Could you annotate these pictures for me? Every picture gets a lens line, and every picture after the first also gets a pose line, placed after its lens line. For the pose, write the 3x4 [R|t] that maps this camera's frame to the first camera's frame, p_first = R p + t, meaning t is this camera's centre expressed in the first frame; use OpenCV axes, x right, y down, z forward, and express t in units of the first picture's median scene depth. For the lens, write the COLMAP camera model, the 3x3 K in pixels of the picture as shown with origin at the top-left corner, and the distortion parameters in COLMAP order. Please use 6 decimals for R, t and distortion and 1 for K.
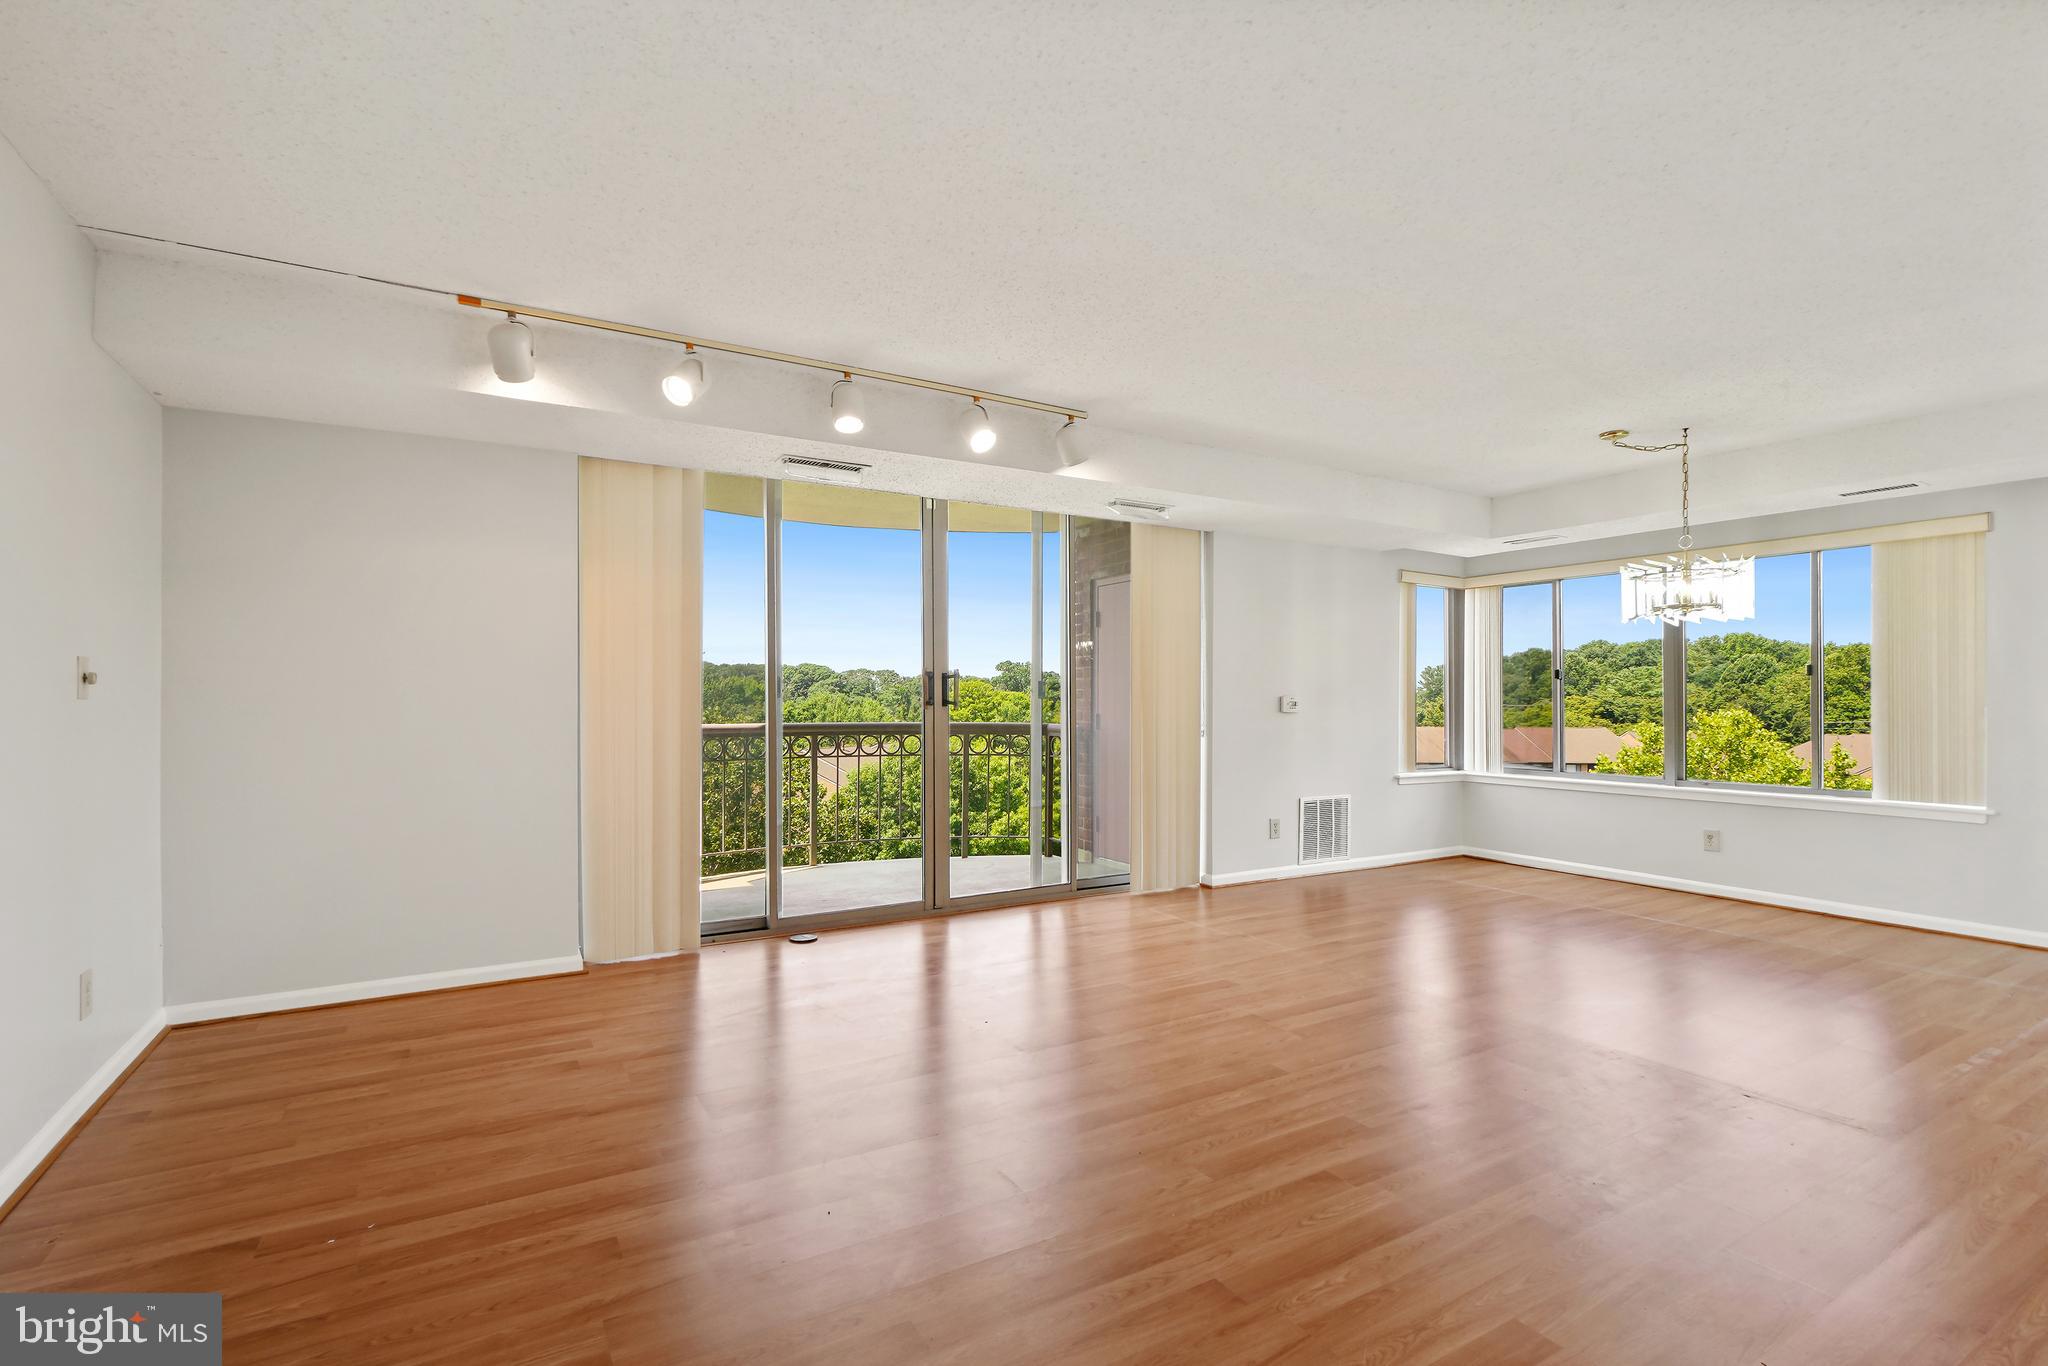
lens RADIAL K [[934.0, 0, 1016.5], [0, 934.0, 697.2], [0, 0, 1]] dist [-0.002224, -0.000289]
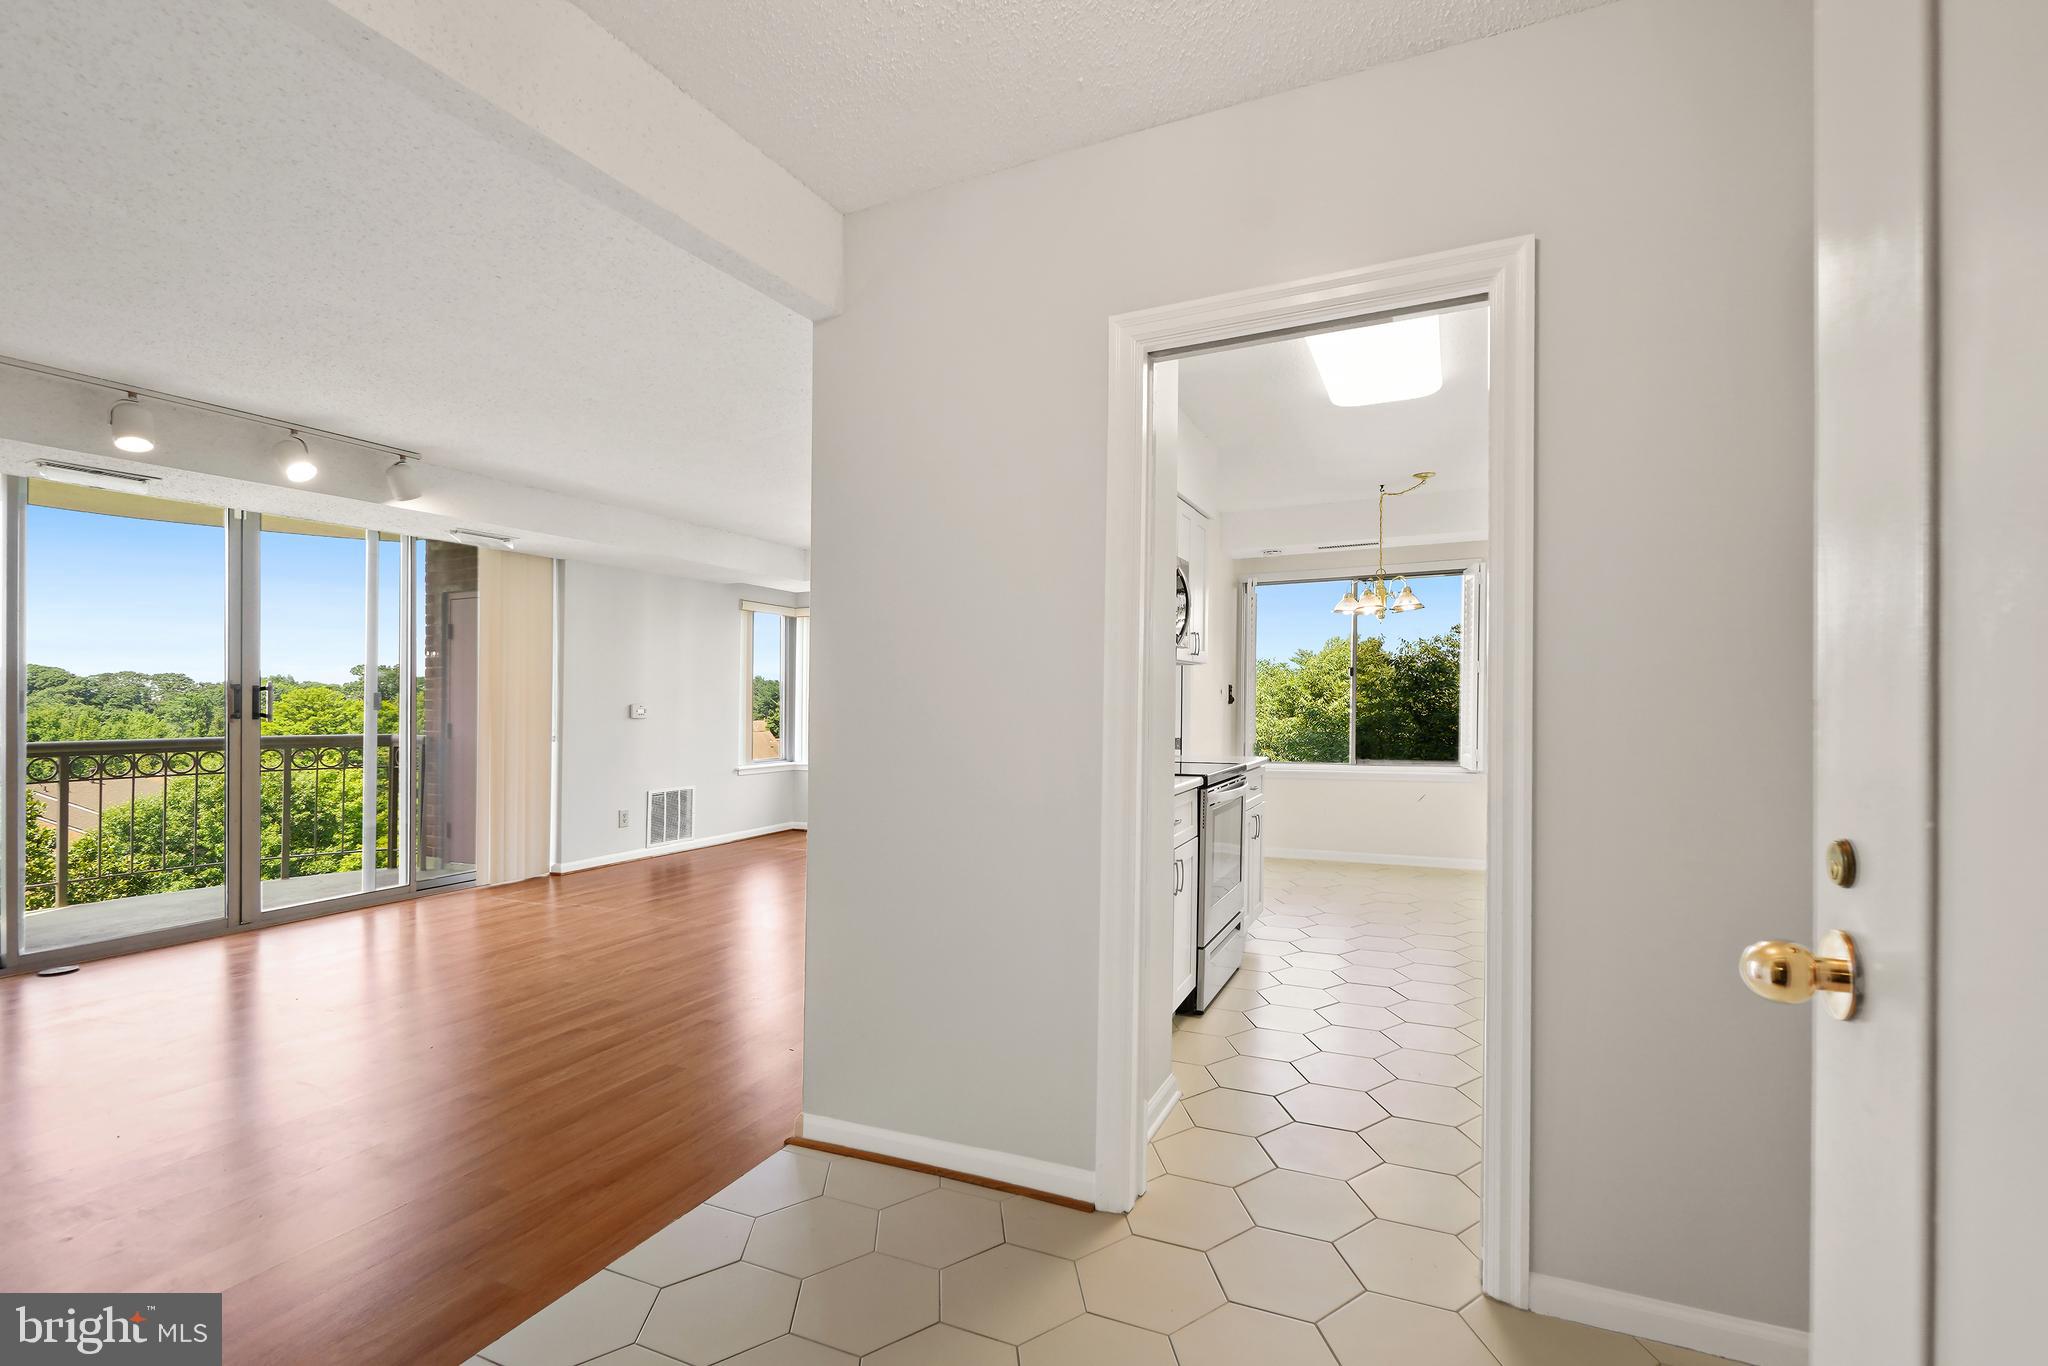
lens RADIAL K [[929.6, 0, 1026.7], [0, 929.6, 676.9], [0, 0, 1]] dist [-0.002808, -0.001091]
pose [[0.821093, 0.004677, 0.570775, 0.027514], [0.011458, 0.999630, -0.024675, -0.000855], [-0.570679, 0.026800, 0.820736, -0.231797]]
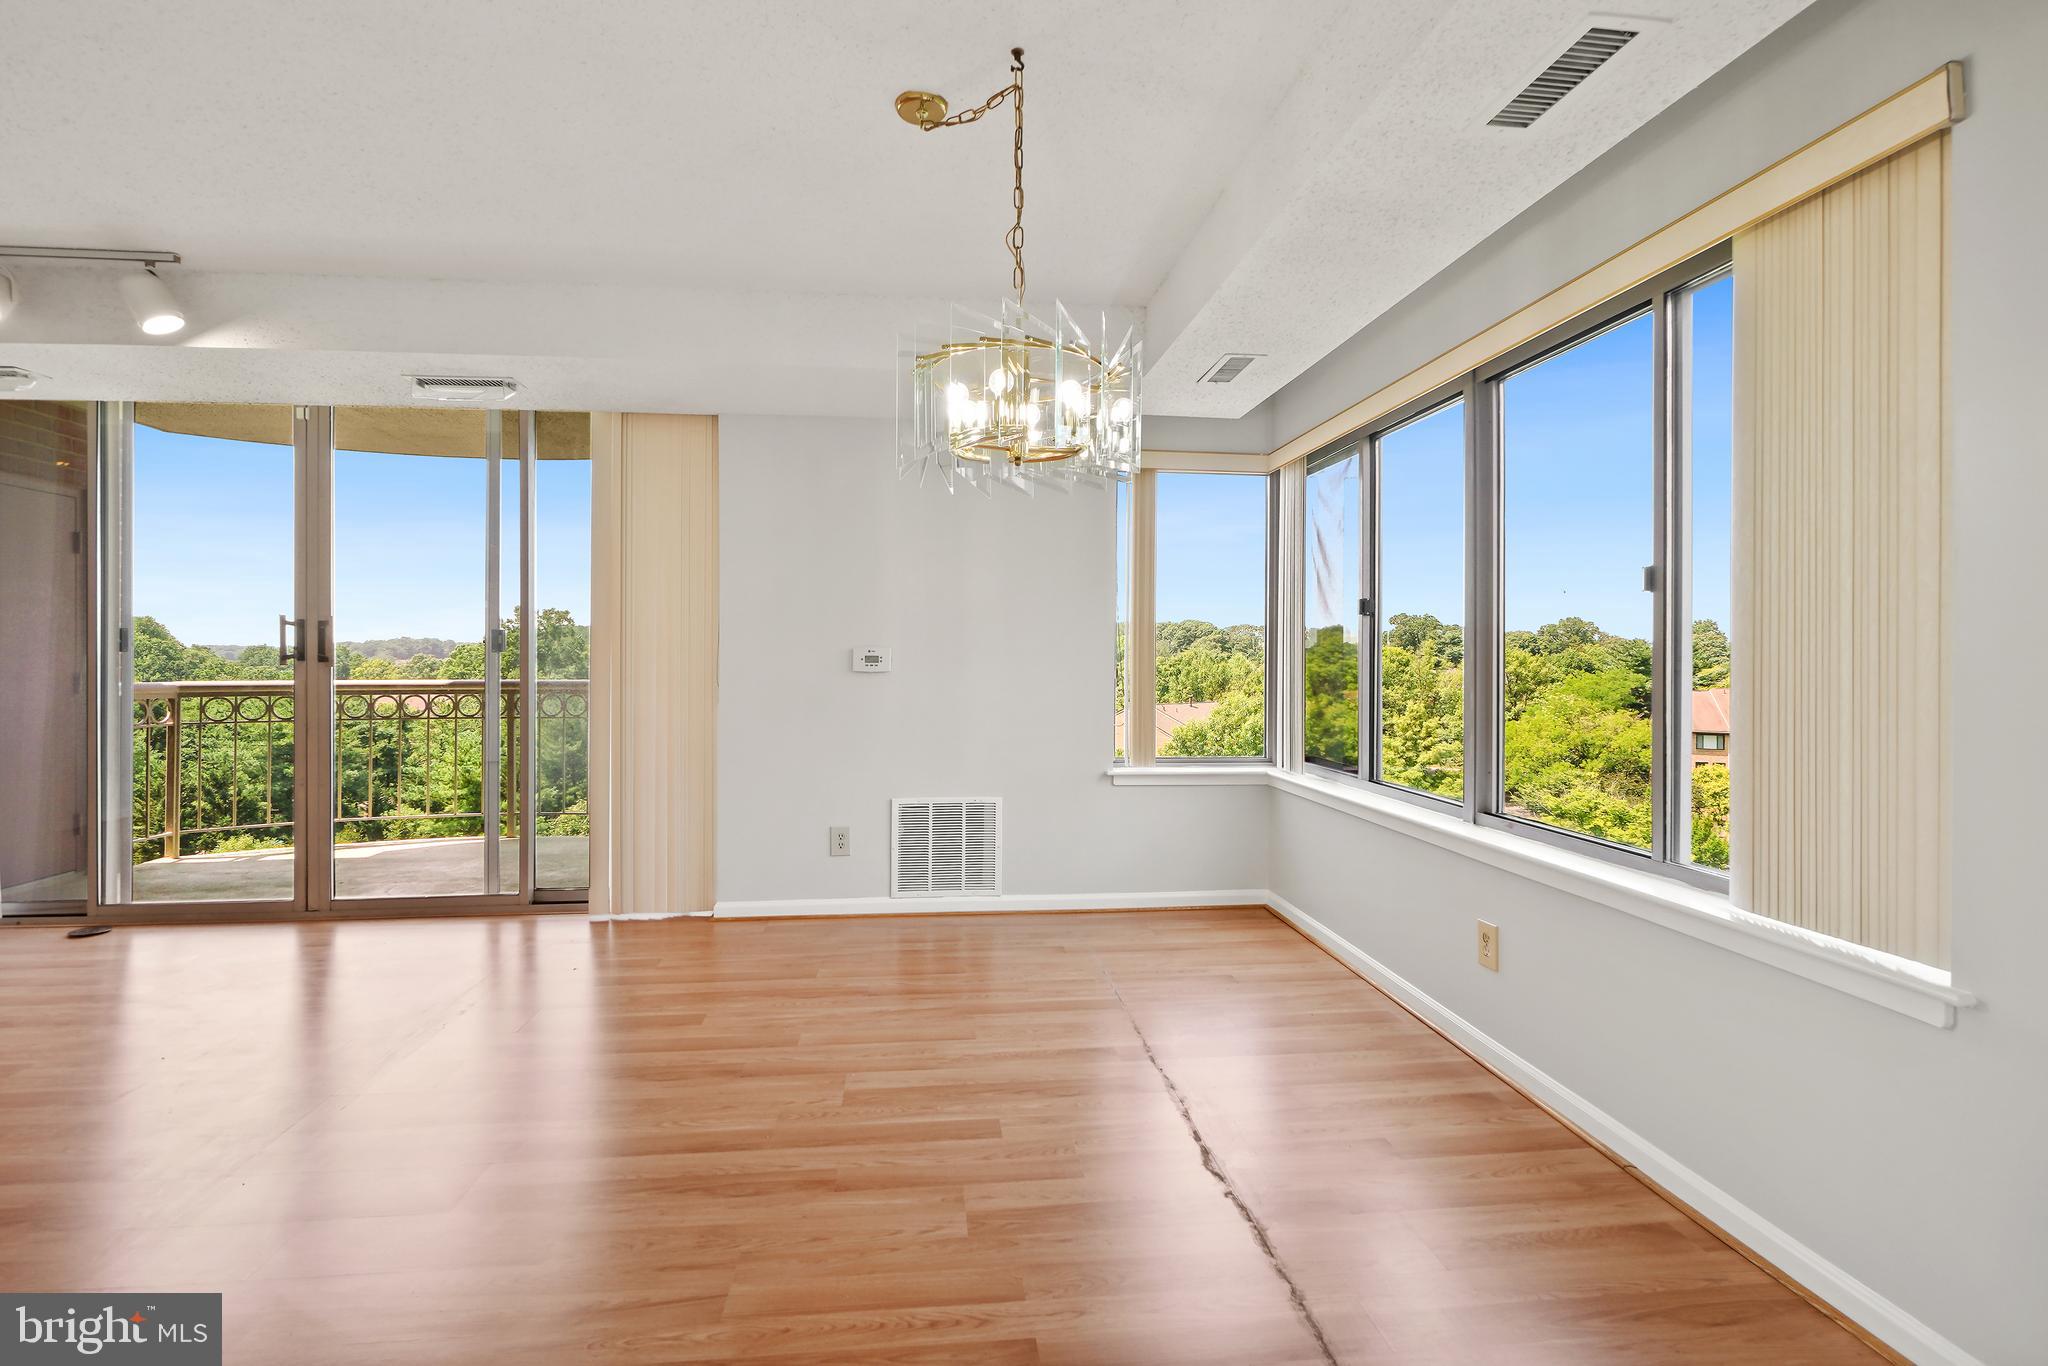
lens RADIAL K [[921.0, 0, 1016.5], [0, 921.0, 659.1], [0, 0, 1]] dist [0.000611, -0.000253]
pose [[0.908447, 0.000999, -0.417999, 0.659839], [0.001586, 0.999982, 0.005836, 0.003455], [0.417997, -0.005964, 0.908429, 0.430696]]
